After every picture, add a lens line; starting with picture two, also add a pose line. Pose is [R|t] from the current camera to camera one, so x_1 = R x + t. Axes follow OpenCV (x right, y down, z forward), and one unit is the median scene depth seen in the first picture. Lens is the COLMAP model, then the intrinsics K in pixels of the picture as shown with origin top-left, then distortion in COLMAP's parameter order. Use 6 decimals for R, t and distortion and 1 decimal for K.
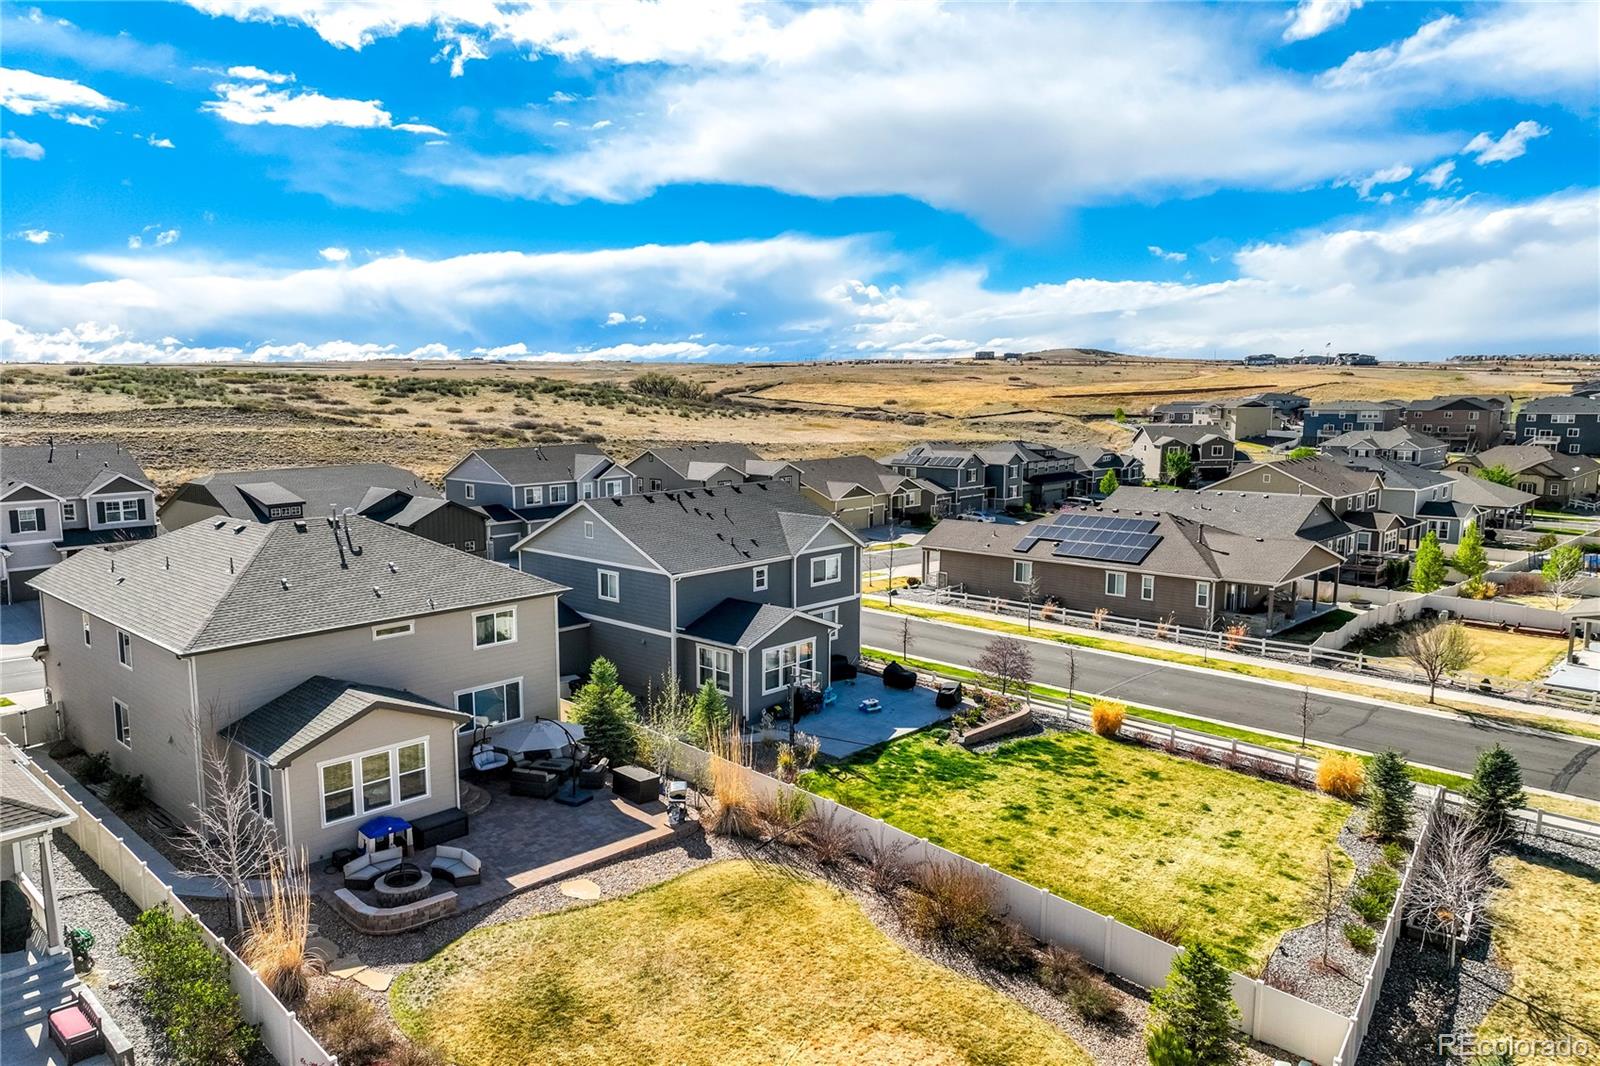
lens RADIAL K [[1138.1, 0, 800.0], [0, 1138.1, 533.0], [0, 0, 1]] dist [0.007361, 0.009789]
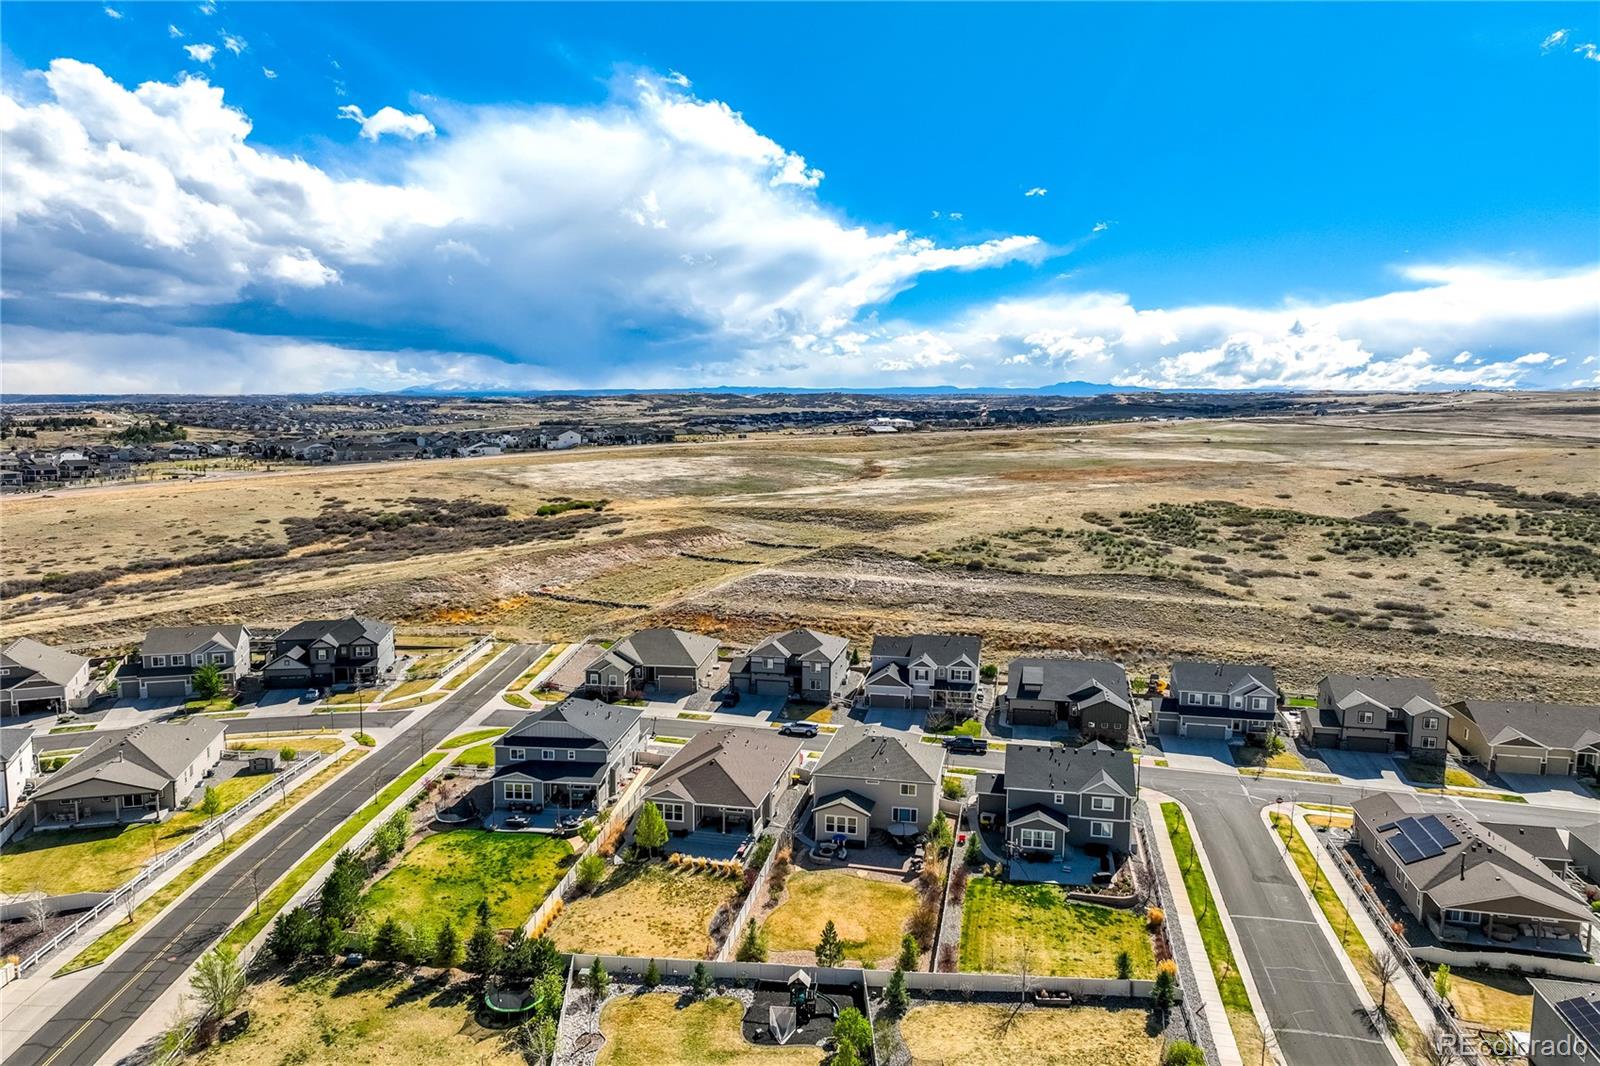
lens RADIAL K [[1138.1, 0, 800.0], [0, 1138.1, 533.0], [0, 0, 1]] dist [0.007361, 0.009789]
pose [[0.555716, 0.111164, -0.823907, 2.041653], [-0.137486, 0.989663, 0.040795, -0.692624], [0.819925, 0.090605, 0.565255, -1.014296]]
